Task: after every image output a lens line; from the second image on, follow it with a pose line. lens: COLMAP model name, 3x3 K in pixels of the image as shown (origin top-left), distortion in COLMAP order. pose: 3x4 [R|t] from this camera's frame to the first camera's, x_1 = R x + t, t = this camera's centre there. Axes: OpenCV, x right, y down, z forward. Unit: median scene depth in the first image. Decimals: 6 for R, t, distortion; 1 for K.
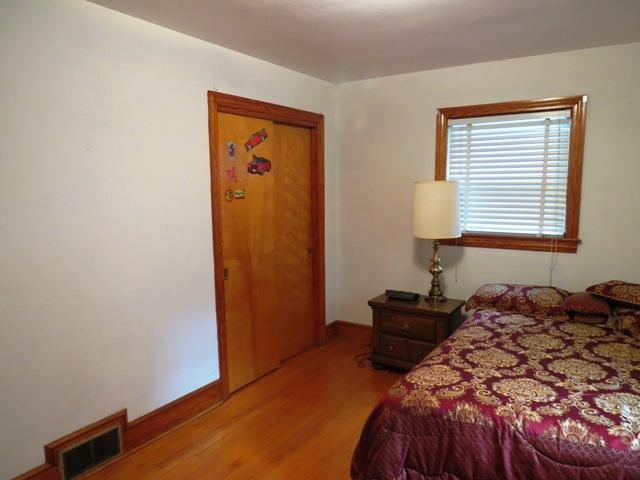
lens RADIAL K [[459.4, 0, 319.3], [0, 459.4, 243.6], [0, 0, 1]] dist [-0.008096, -0.000655]
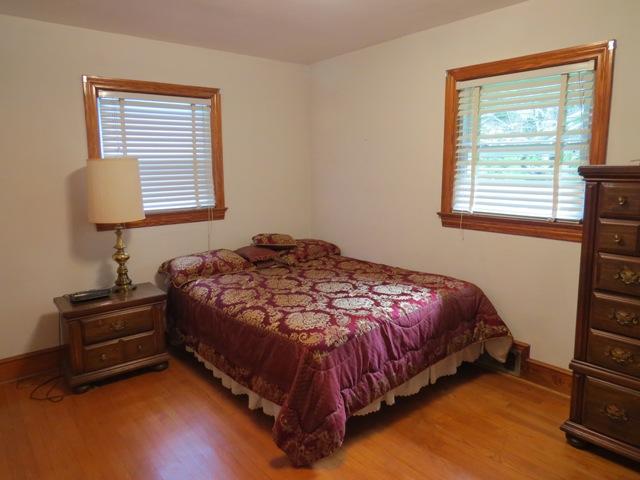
lens RADIAL K [[459.4, 0, 331.0], [0, 459.4, 245.5], [0, 0, 1]] dist [-0.008096, -0.000655]
pose [[0.312167, -0.165475, 0.935505, -0.513568], [0.131920, 0.982724, 0.129807, -0.031198], [-0.940824, 0.082890, 0.328603, 0.335399]]
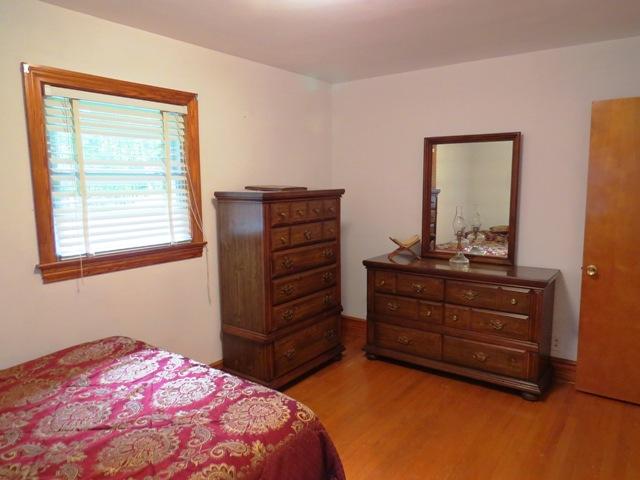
lens RADIAL K [[459.4, 0, 319.1], [0, 459.4, 242.1], [0, 0, 1]] dist [-0.008096, -0.000655]
pose [[-0.996324, 0.022842, 0.082566, 0.042671], [0.042282, 0.969343, 0.242048, -0.124215], [-0.074506, 0.244649, -0.966745, 1.071312]]
